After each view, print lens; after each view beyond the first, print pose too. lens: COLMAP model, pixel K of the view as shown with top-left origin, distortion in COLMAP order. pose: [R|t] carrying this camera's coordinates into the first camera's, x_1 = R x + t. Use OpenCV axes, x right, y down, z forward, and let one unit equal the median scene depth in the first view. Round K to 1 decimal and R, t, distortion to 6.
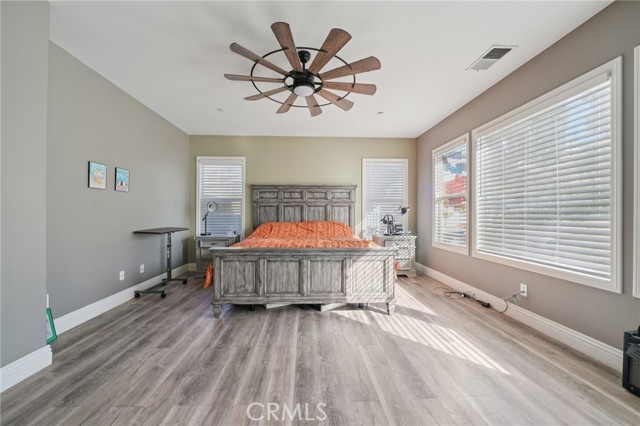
lens RADIAL K [[240.0, 0, 318.0], [0, 240.0, 210.9], [0, 0, 1]] dist [-0.012244, -0.000059]
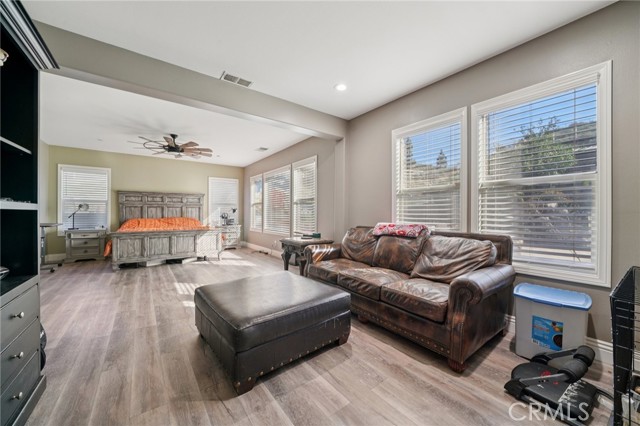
lens RADIAL K [[240.0, 0, 318.0], [0, 240.0, 210.9], [0, 0, 1]] dist [-0.012244, -0.000059]
pose [[0.832974, 0.003683, 0.553299, -0.090597], [-0.005727, 0.999982, 0.001965, -0.005876], [-0.553282, -0.004806, 0.832980, -0.762172]]
